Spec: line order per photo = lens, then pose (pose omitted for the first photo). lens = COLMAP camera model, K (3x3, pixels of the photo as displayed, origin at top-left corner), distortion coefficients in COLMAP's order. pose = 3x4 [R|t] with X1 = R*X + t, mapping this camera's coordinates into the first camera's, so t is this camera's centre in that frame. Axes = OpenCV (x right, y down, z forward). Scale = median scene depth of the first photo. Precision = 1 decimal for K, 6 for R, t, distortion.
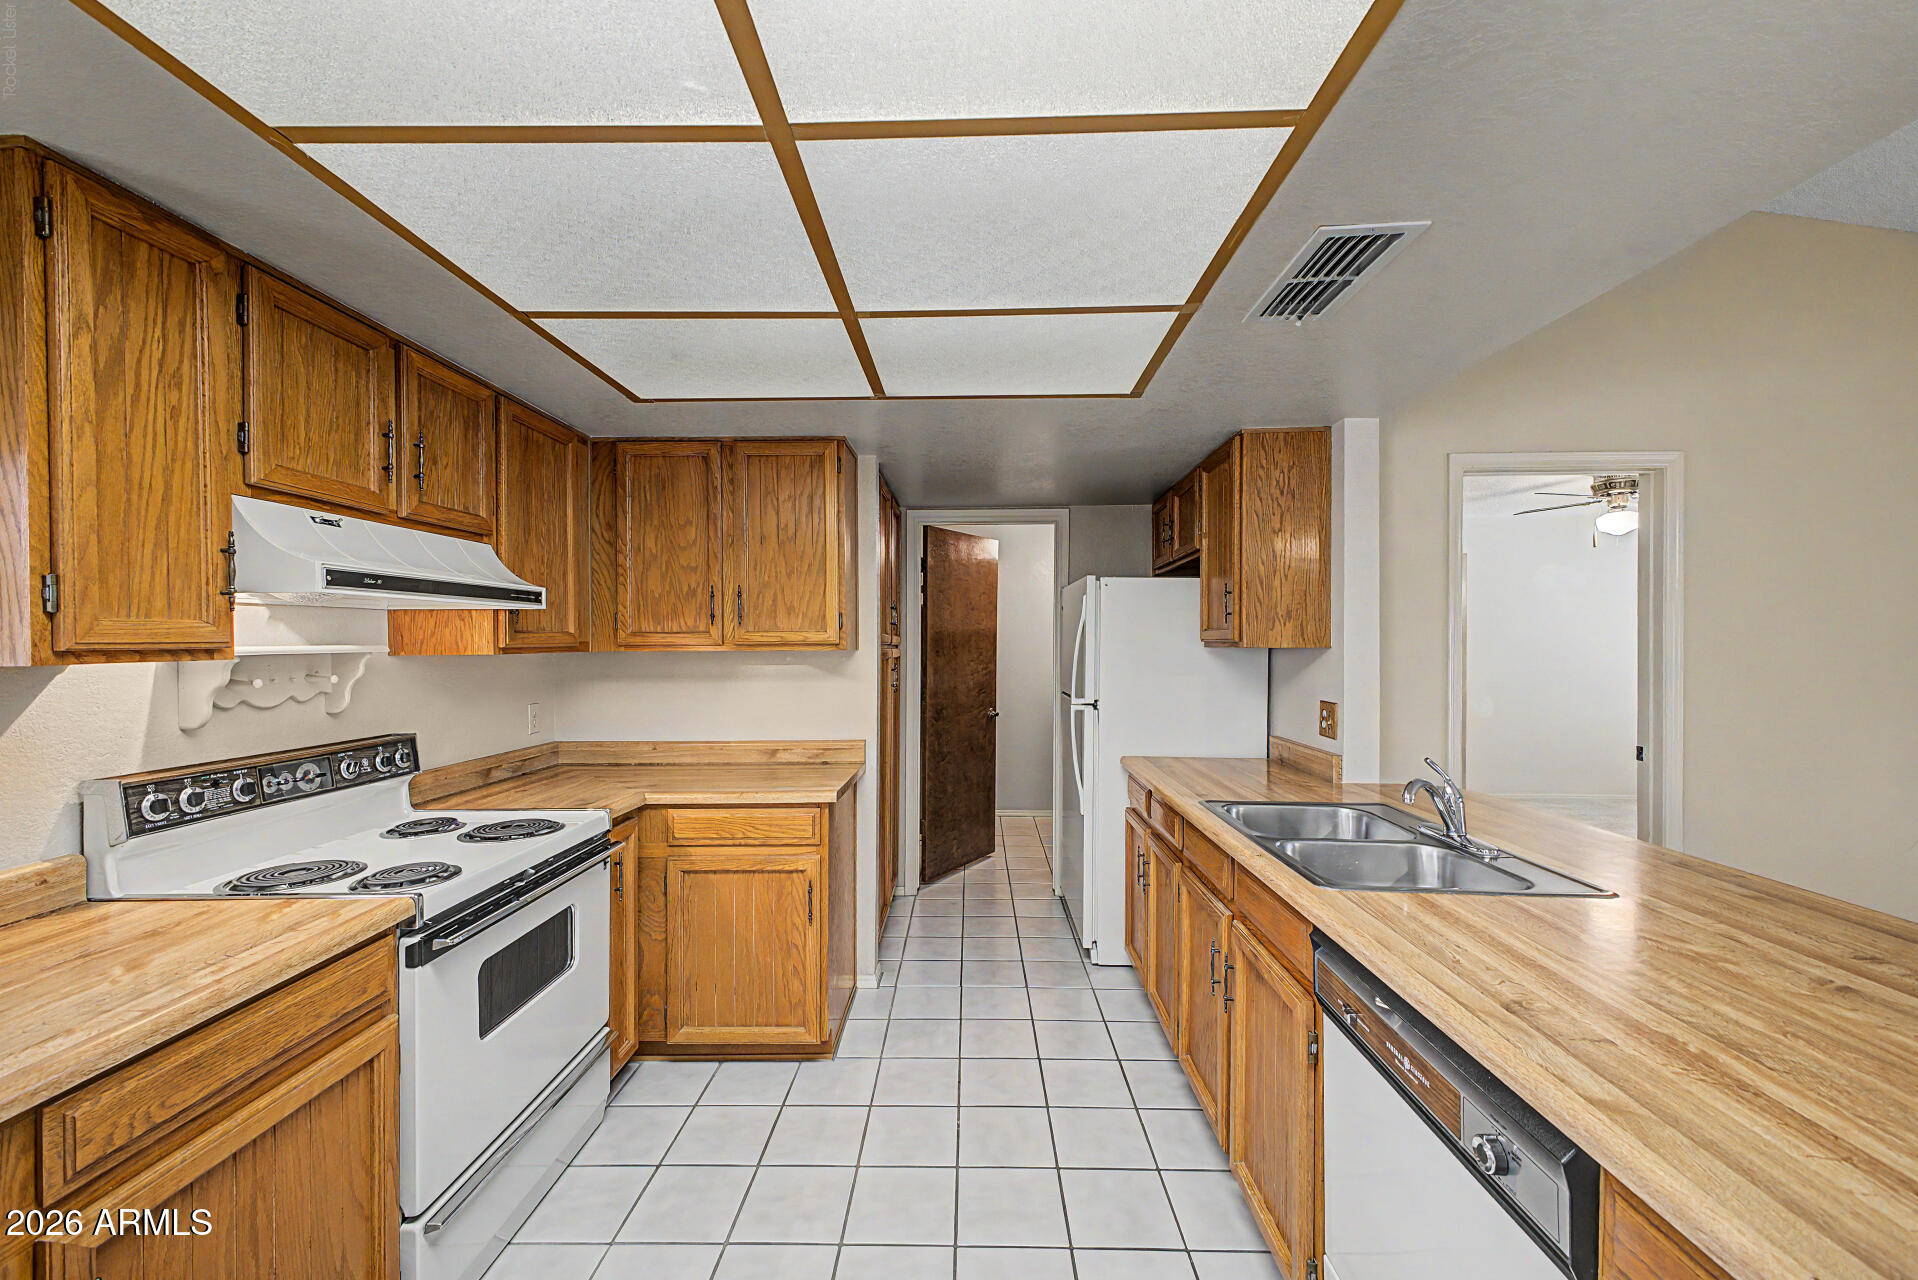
lens RADIAL K [[753.8, 0, 958.9], [0, 753.8, 640.4], [0, 0, 1]] dist [0.016437, -0.000414]
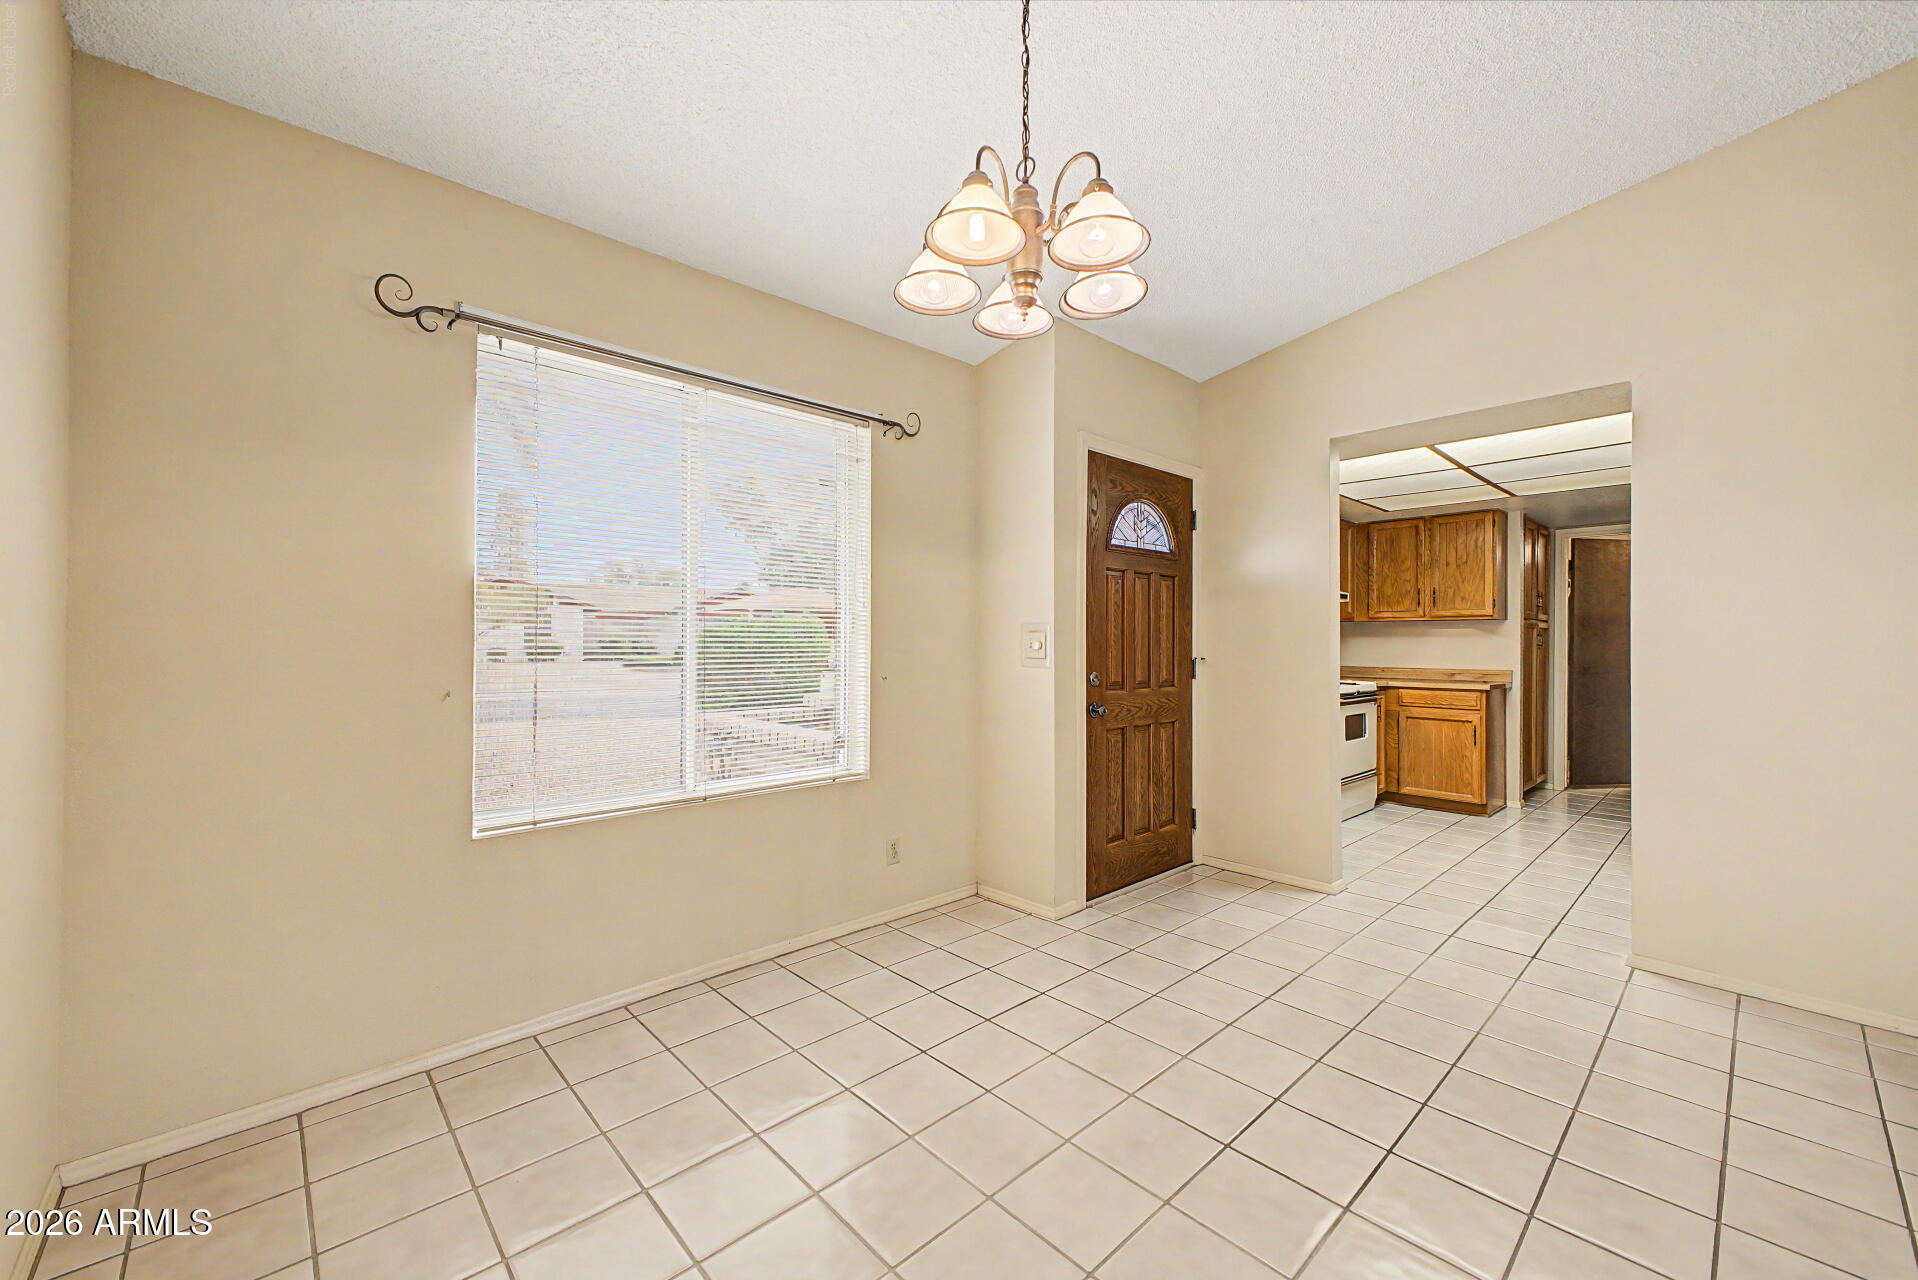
lens RADIAL K [[753.8, 0, 961.8], [0, 753.8, 632.7], [0, 0, 1]] dist [0.016437, -0.000414]
pose [[0.699944, 0.001483, -0.714197, 0.278219], [-0.007499, 0.999958, -0.005273, 0.068982], [0.714159, 0.009047, 0.699925, -1.337607]]
